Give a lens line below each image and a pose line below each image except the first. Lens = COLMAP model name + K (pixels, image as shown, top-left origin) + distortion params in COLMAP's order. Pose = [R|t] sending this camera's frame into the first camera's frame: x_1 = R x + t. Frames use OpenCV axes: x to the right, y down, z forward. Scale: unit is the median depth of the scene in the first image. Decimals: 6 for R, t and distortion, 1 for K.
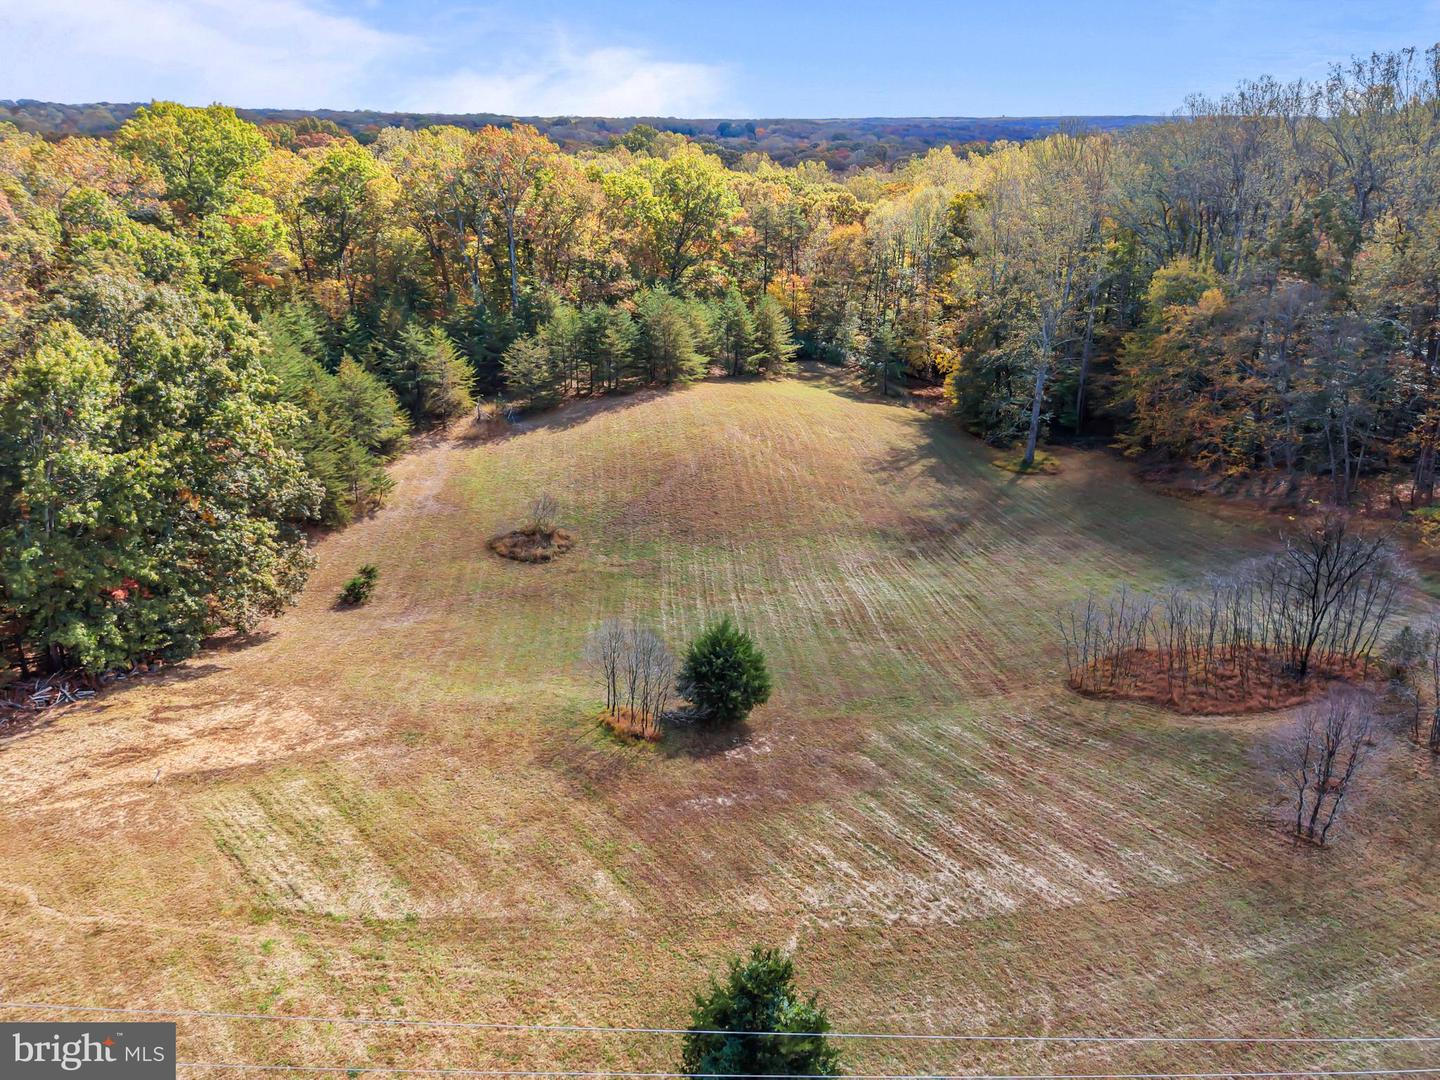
lens RADIAL K [[954.9, 0, 720.0], [0, 954.9, 540.0], [0, 0, 1]] dist [-0.000442, -0.005130]
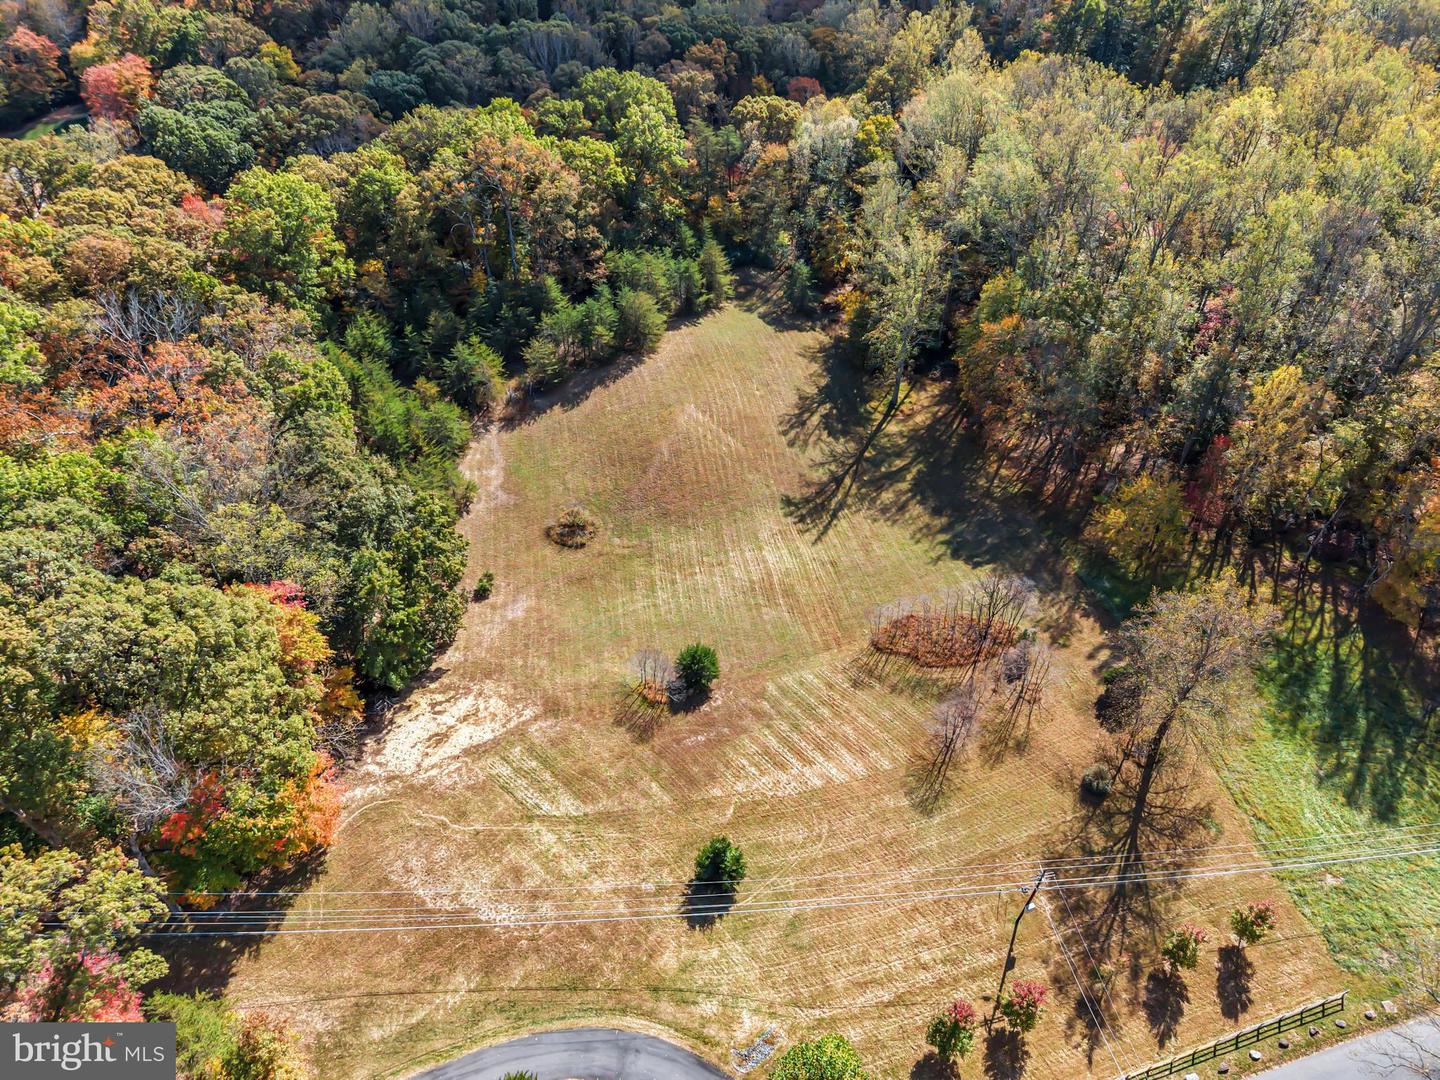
lens RADIAL K [[1003.6, 0, 717.5], [0, 1003.6, 549.2], [0, 0, 1]] dist [0.003790, 0.005185]
pose [[0.998074, -0.041250, 0.046334, -0.045109], [0.017670, 0.904989, 0.425068, -1.059490], [-0.059466, -0.423430, 0.903975, -0.894263]]
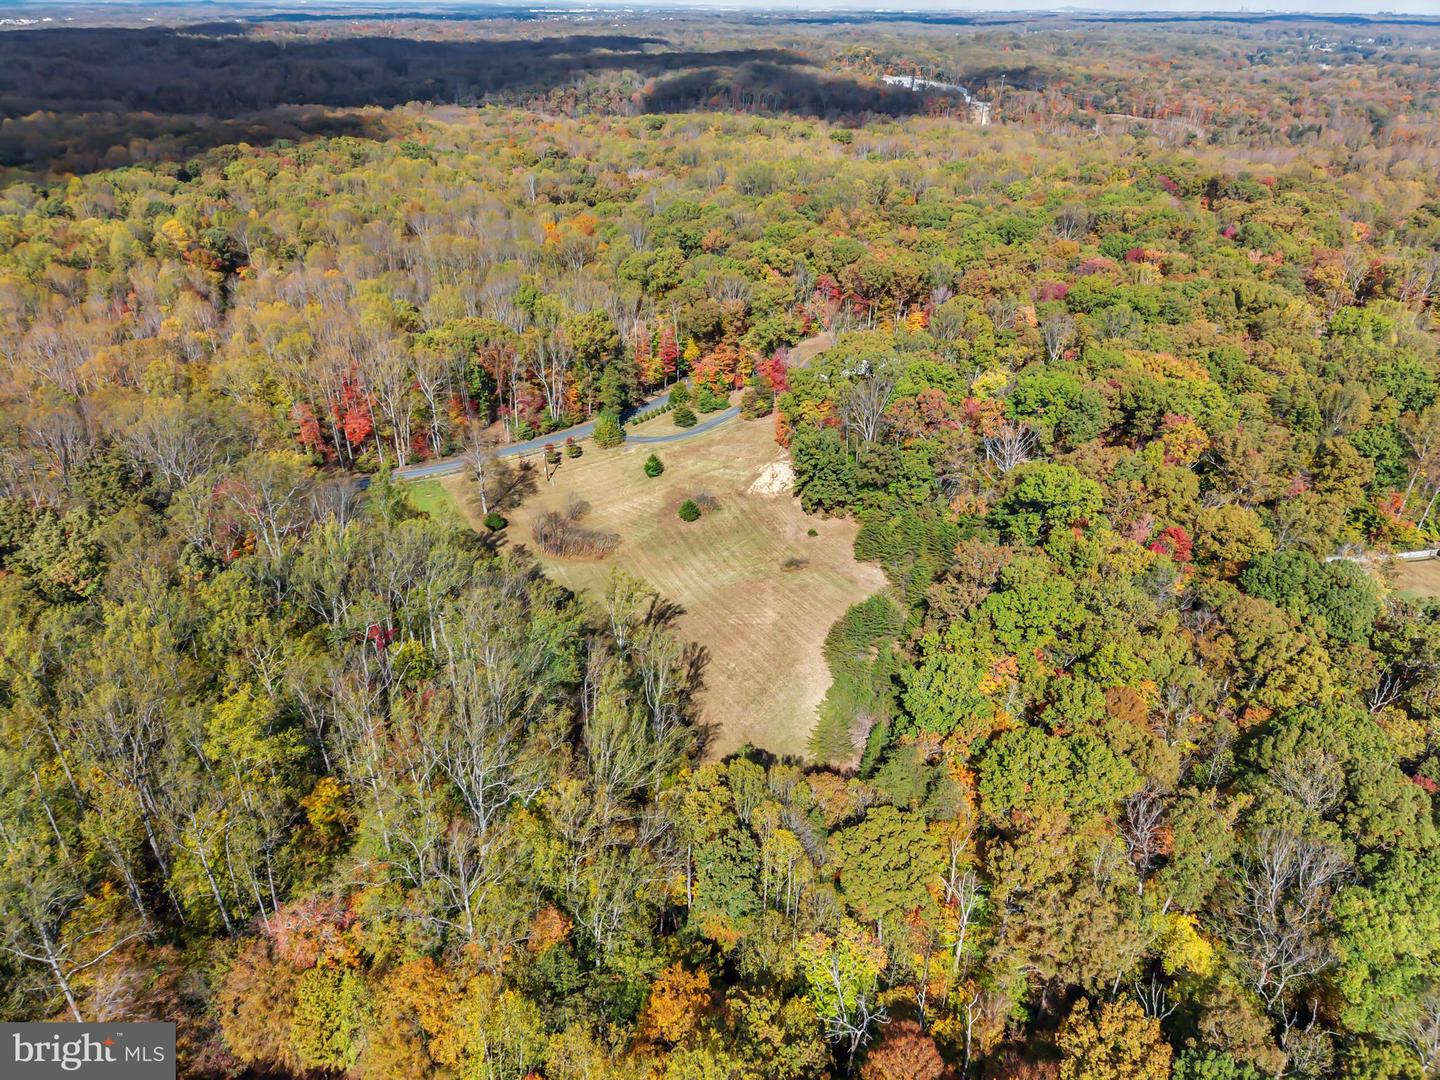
lens RADIAL K [[988.3, 0, 720.0], [0, 988.3, 540.0], [0, 0, 1]] dist [0.017726, -0.002899]
pose [[-0.927953, 0.131355, -0.348782, 1.482523], [-0.164935, 0.694471, 0.700362, -3.075227], [0.334215, 0.707429, -0.622771, 3.889736]]
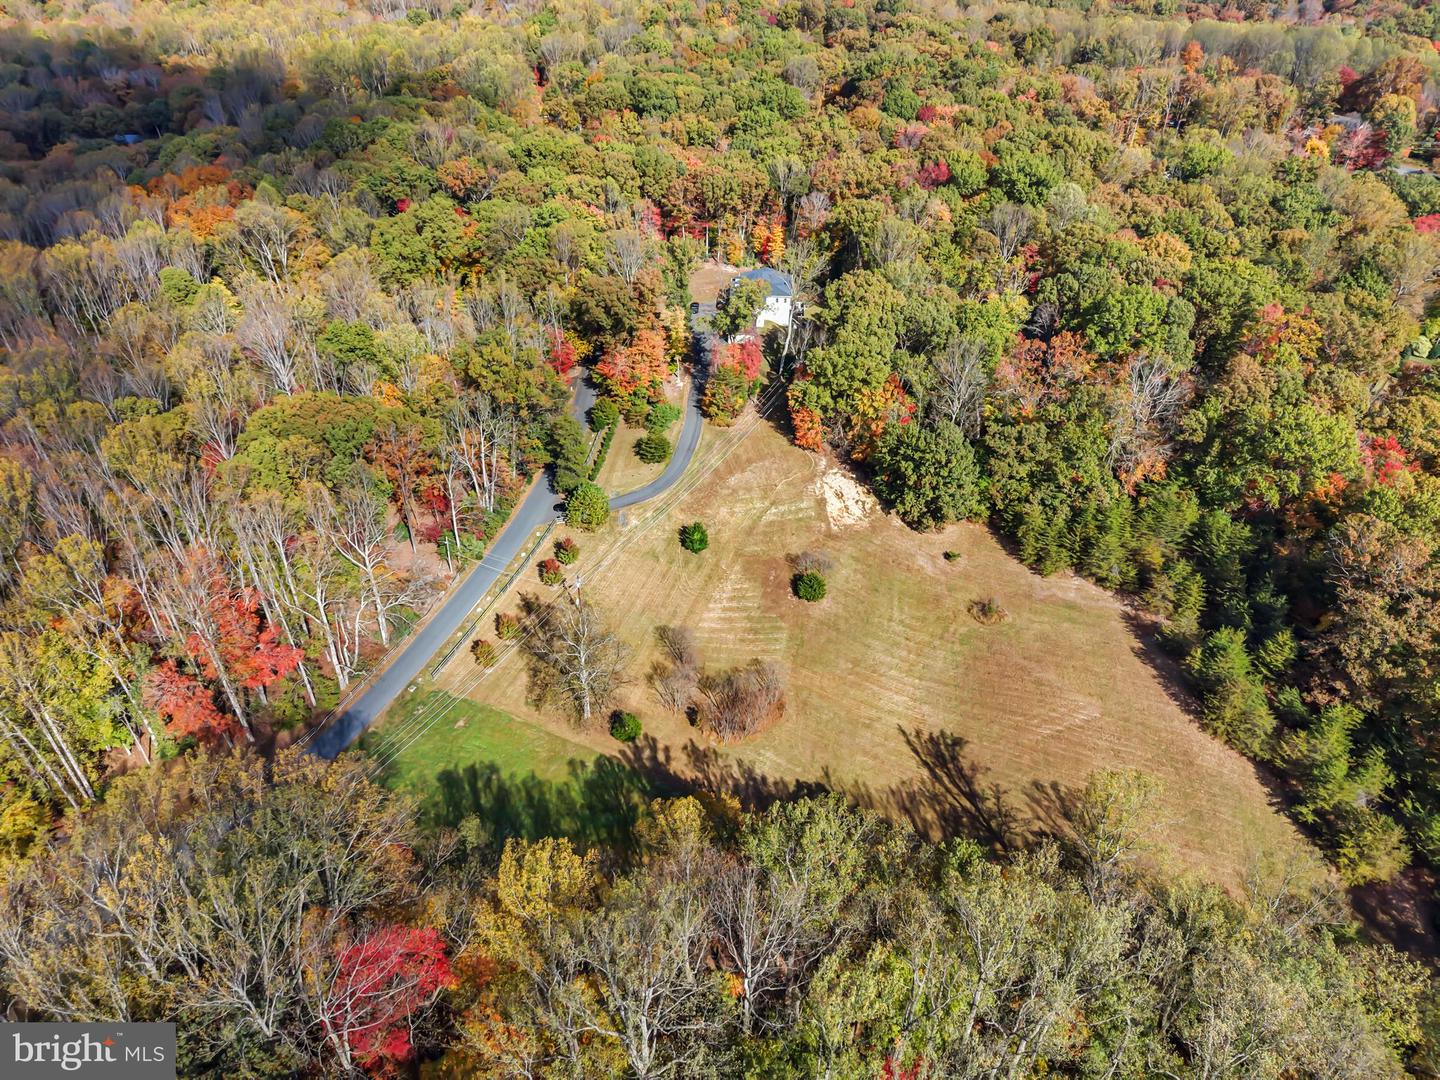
lens RADIAL K [[988.3, 0, 720.0], [0, 988.3, 540.0], [0, 0, 1]] dist [0.017726, -0.002899]
pose [[-0.558812, 0.467323, -0.685083, 2.372174], [-0.277608, 0.673028, 0.685541, -2.235921], [0.781449, 0.573273, -0.246363, 1.381034]]
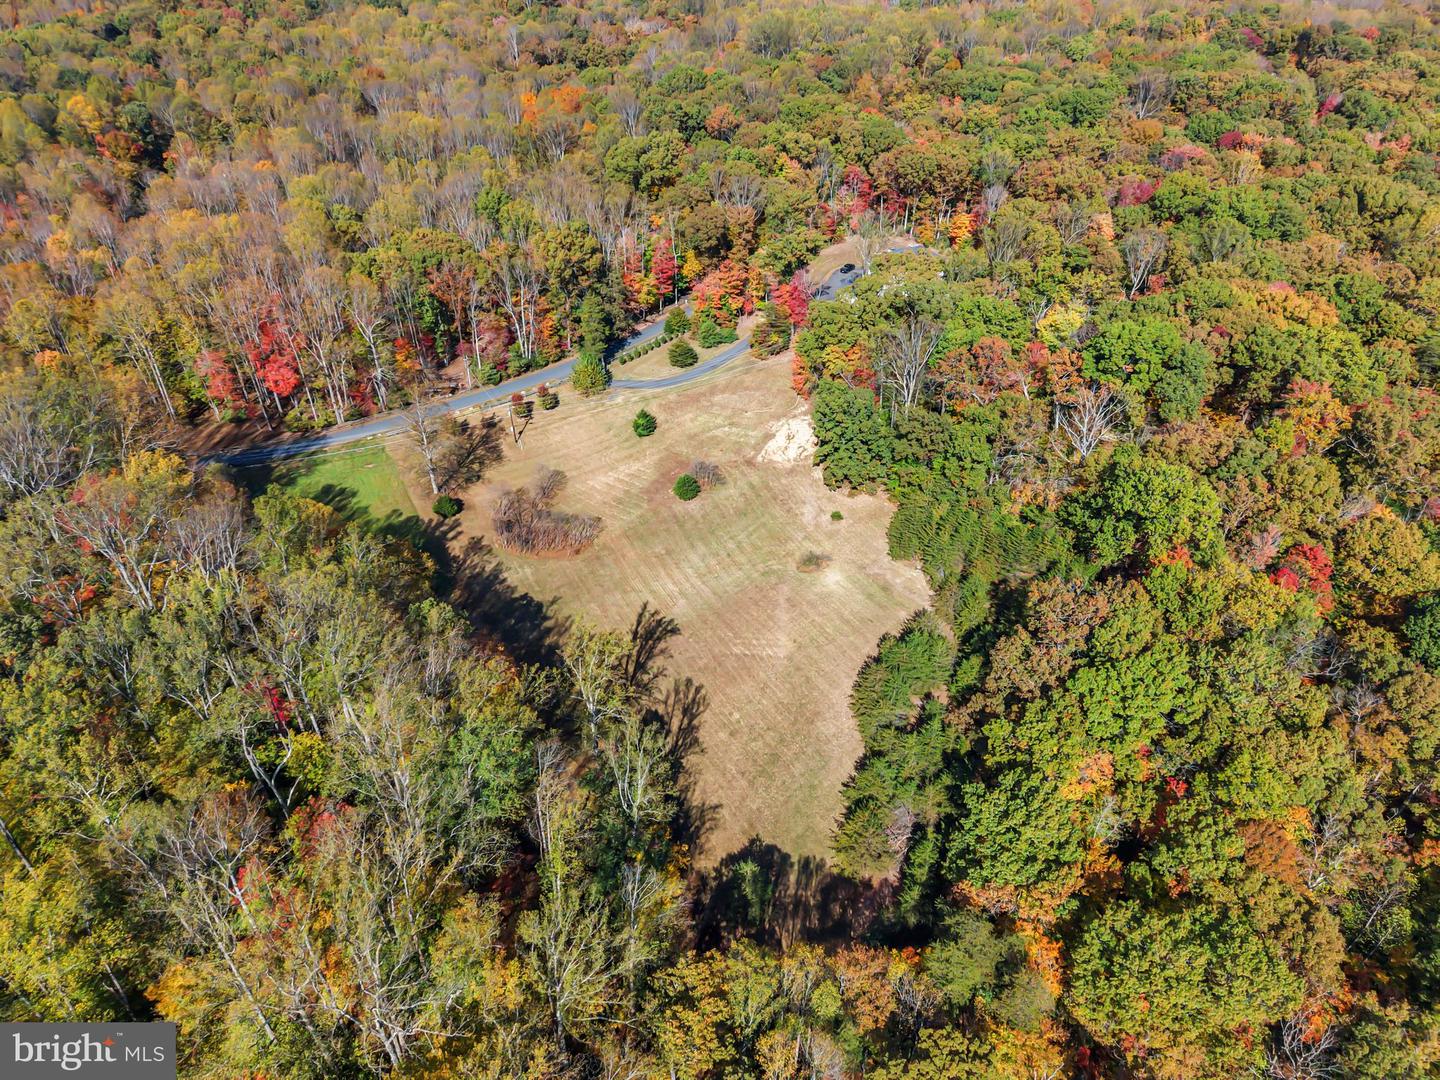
lens RADIAL K [[1003.6, 0, 717.5], [0, 1003.6, 549.2], [0, 0, 1]] dist [0.003790, 0.005185]
pose [[-0.932974, 0.174200, -0.314982, 1.125473], [-0.156324, 0.592149, 0.790520, -2.819409], [0.324225, 0.786774, -0.525228, 3.112403]]
